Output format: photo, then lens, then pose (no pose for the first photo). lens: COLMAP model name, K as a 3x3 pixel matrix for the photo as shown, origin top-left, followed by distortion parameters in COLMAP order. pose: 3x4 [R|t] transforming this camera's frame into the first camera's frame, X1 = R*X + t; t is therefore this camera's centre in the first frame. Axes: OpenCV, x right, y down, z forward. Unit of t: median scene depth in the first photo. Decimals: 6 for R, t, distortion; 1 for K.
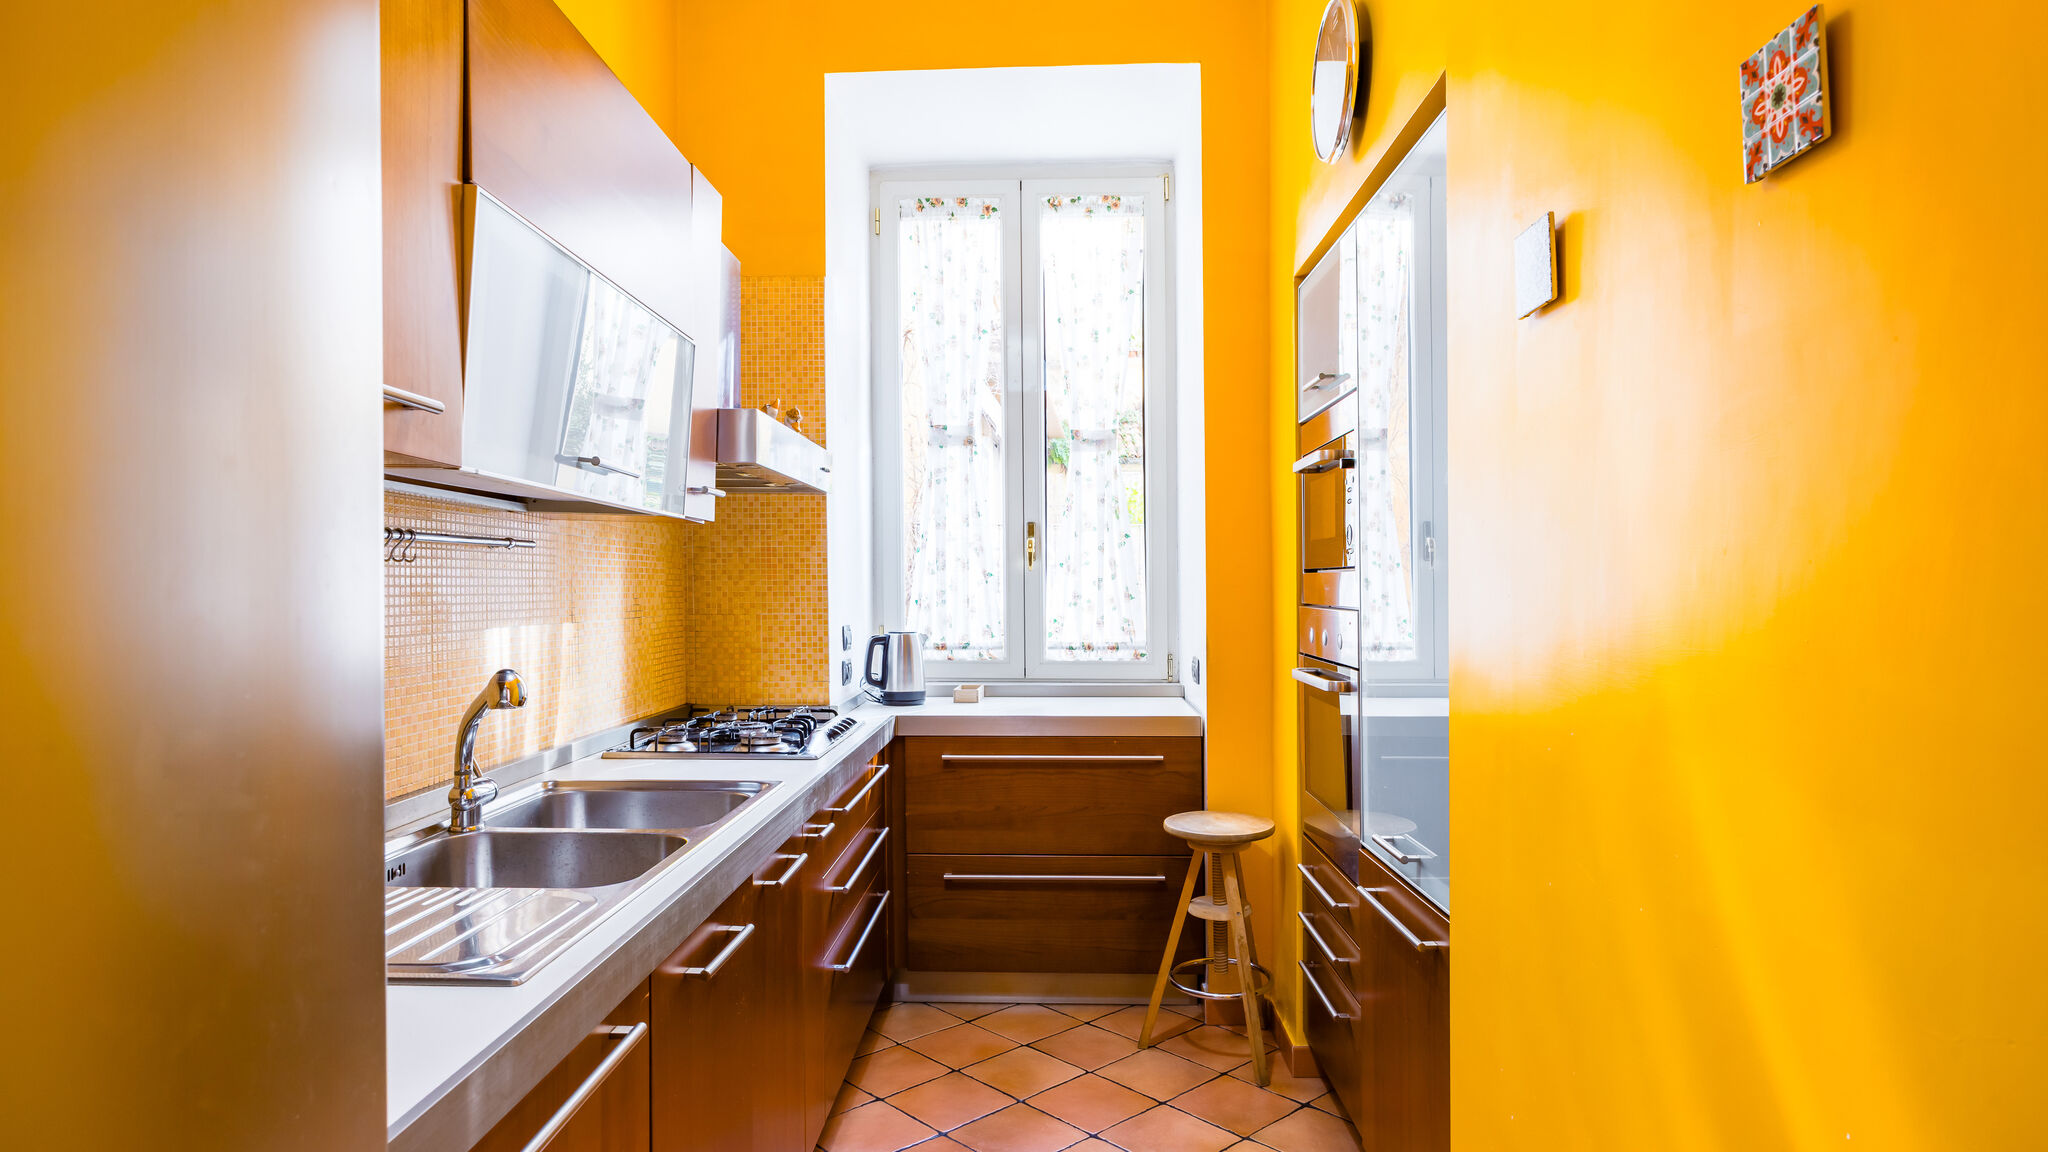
lens RADIAL K [[1168.1, 0, 1027.6], [0, 1168.1, 576.7], [0, 0, 1]] dist [0.003852, -0.002966]
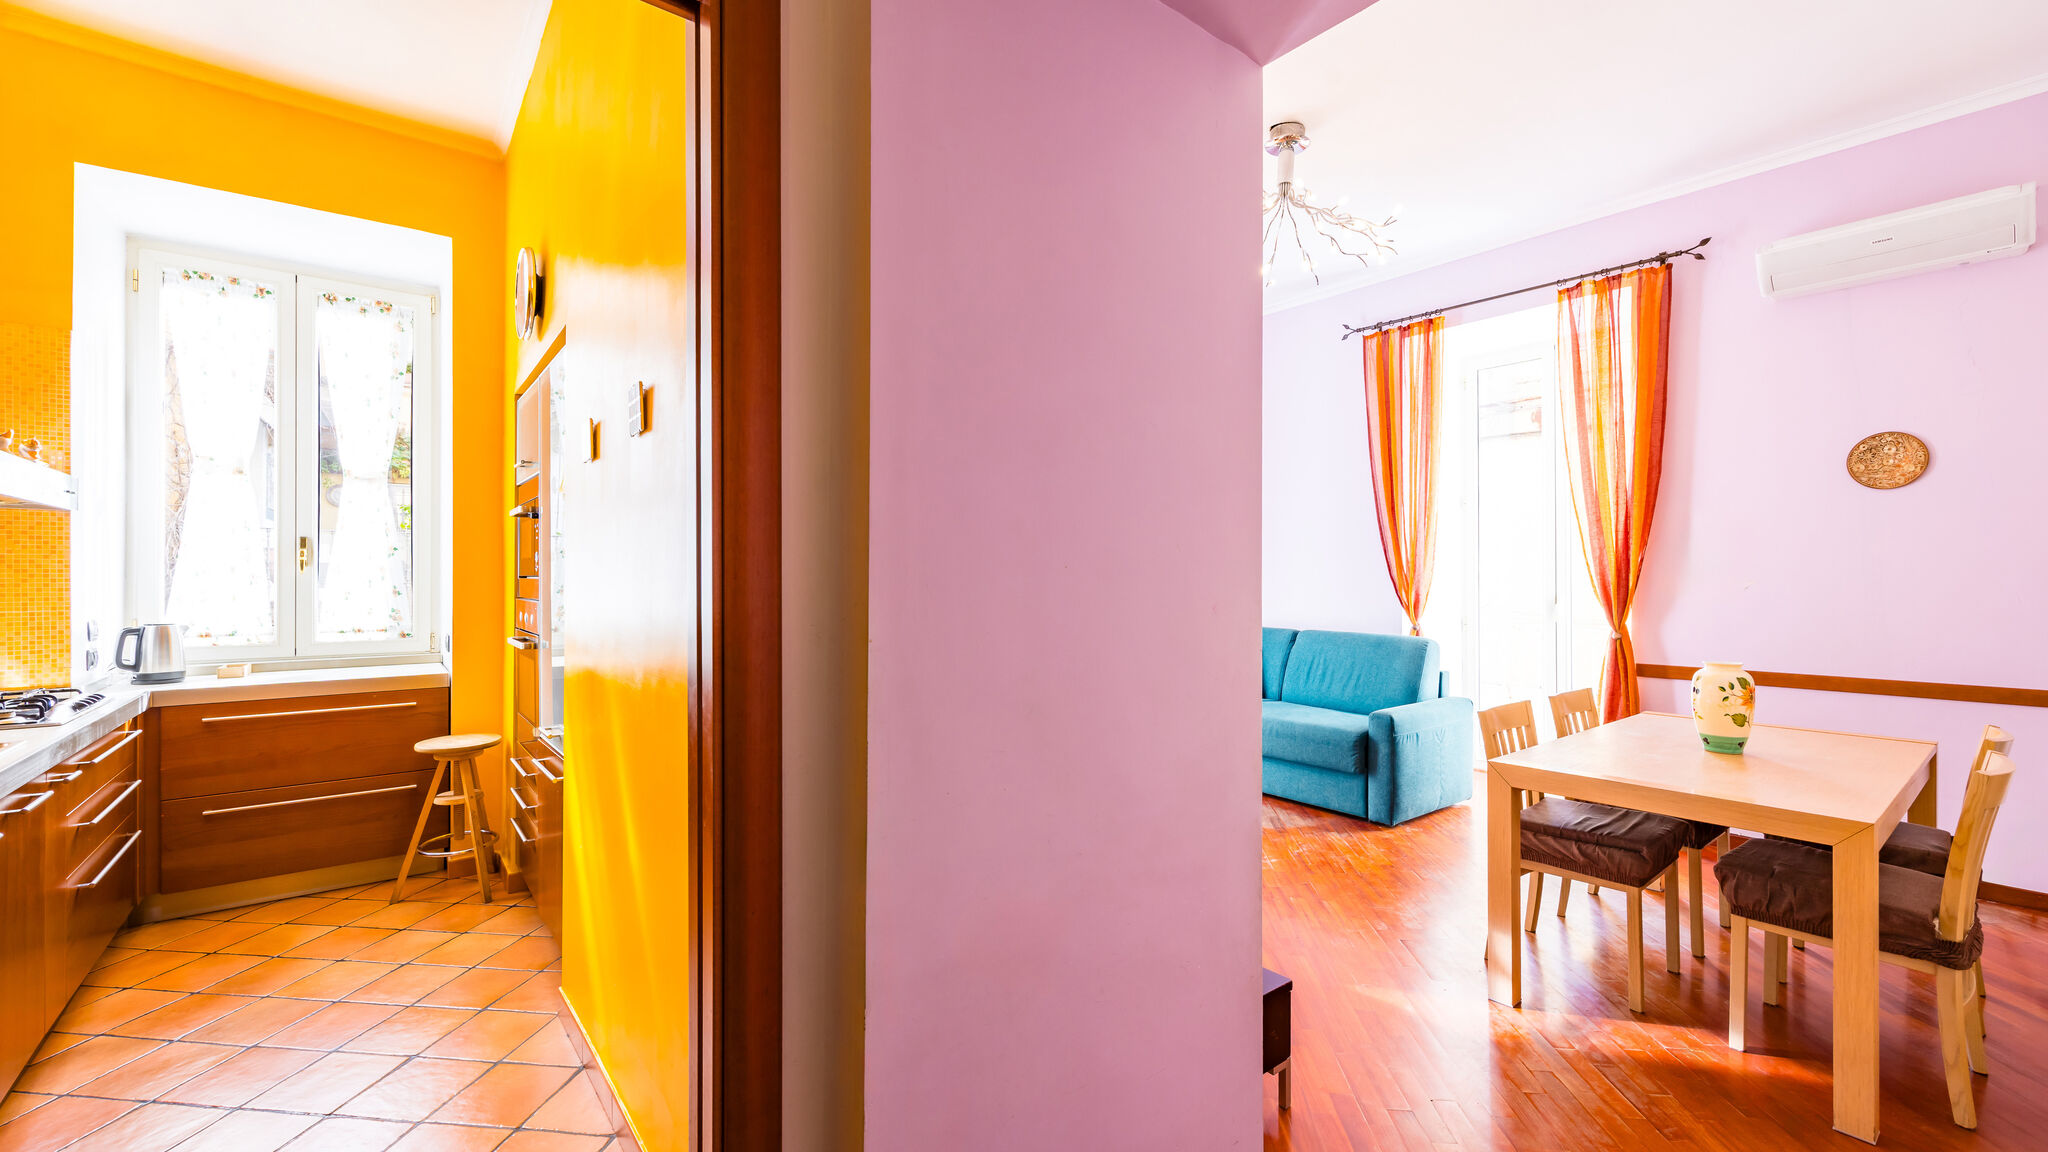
lens RADIAL K [[822.7, 0, 1033.1], [0, 822.7, 568.7], [0, 0, 1]] dist [0.000210, -0.001128]
pose [[0.760451, 0.010167, 0.649316, 0.032852], [-0.006810, 0.999947, -0.007682, -0.011807], [-0.649359, 0.001420, 0.760480, -0.283137]]
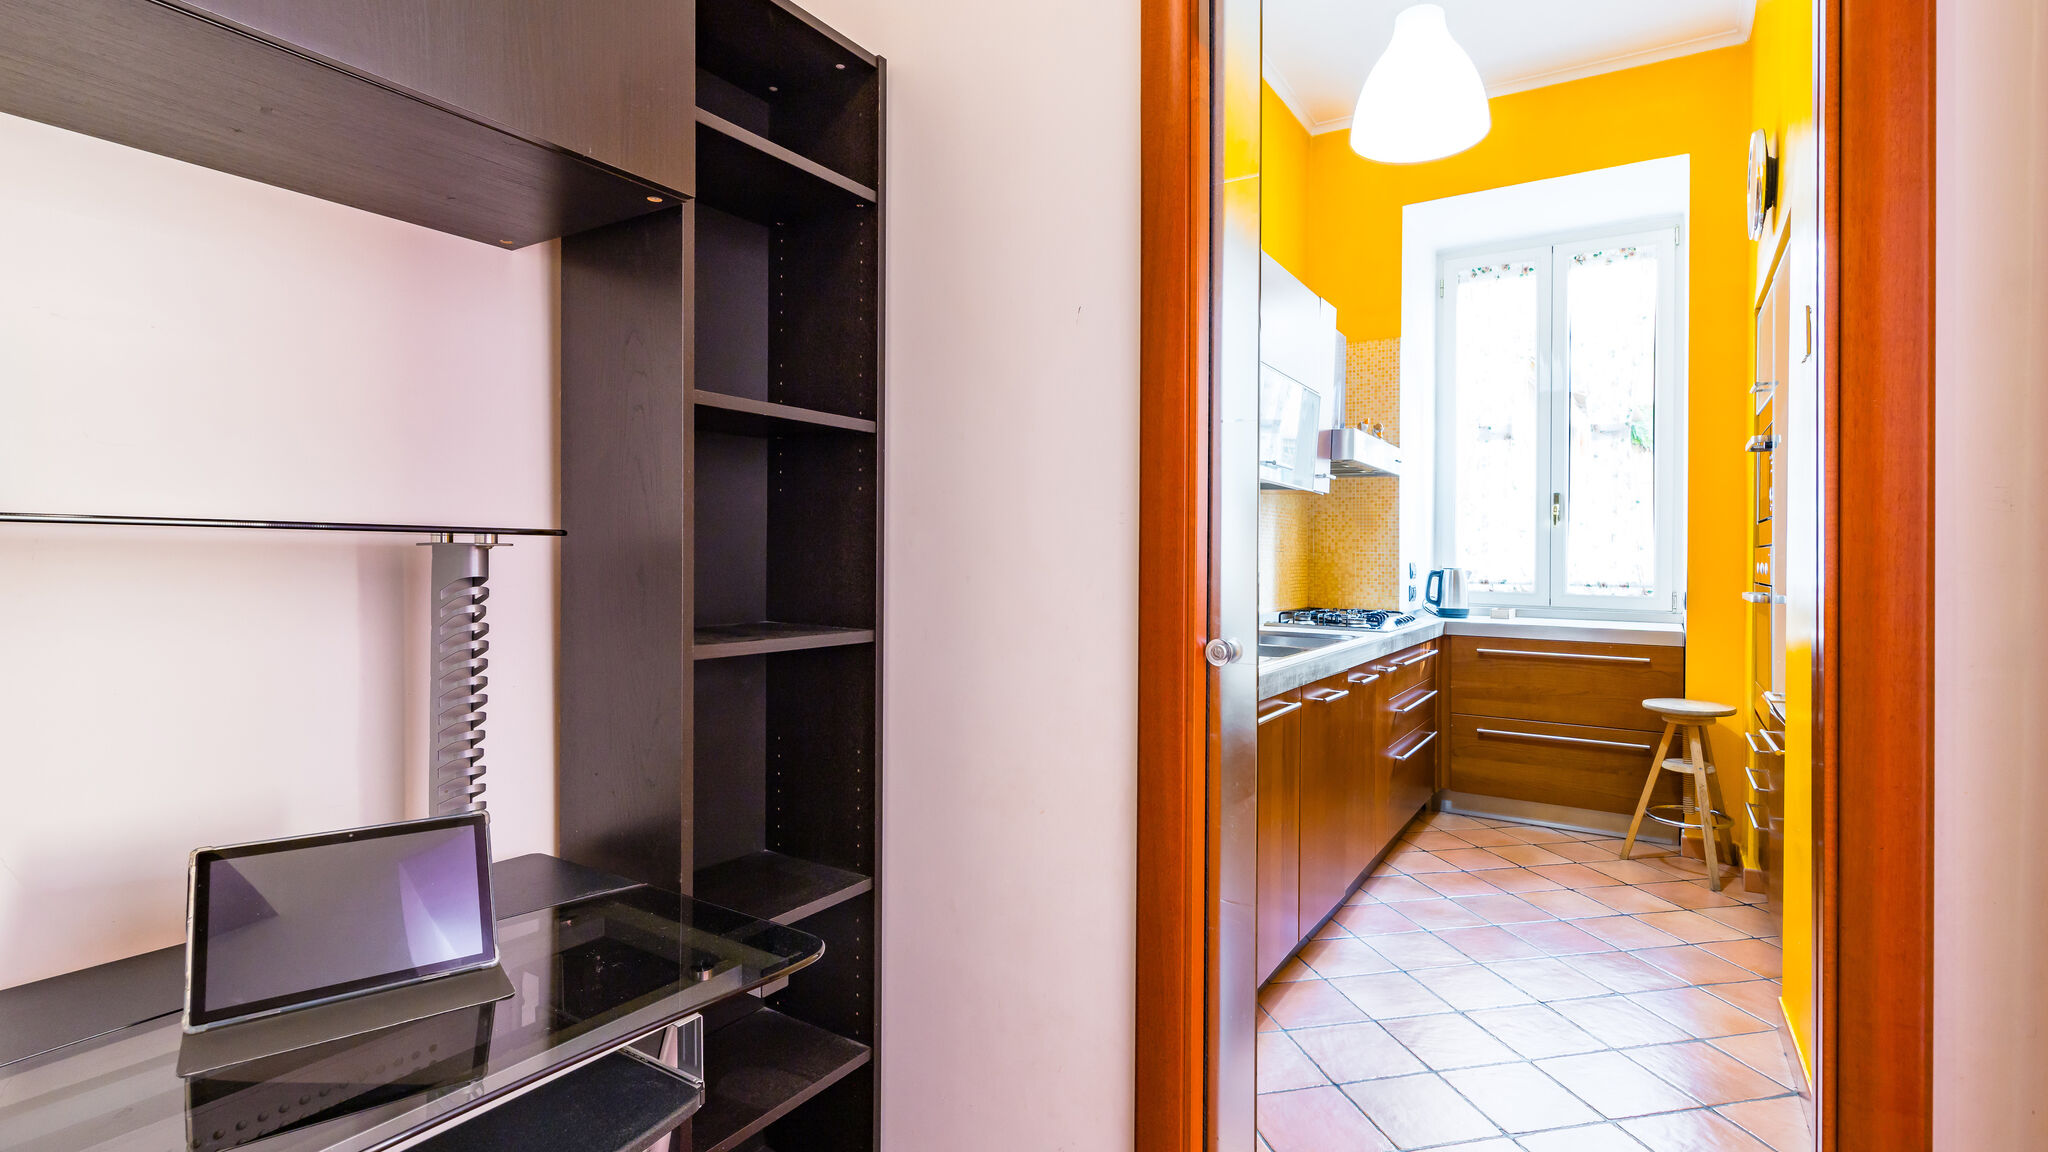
lens RADIAL K [[972.0, 0, 1059.6], [0, 972.0, 549.6], [0, 0, 1]] dist [0.006201, 0.001037]
pose [[0.866462, 0.013240, -0.499067, 0.084054], [-0.012687, 0.999909, 0.004499, 0.026845], [0.499081, 0.002434, 0.866552, -0.351258]]
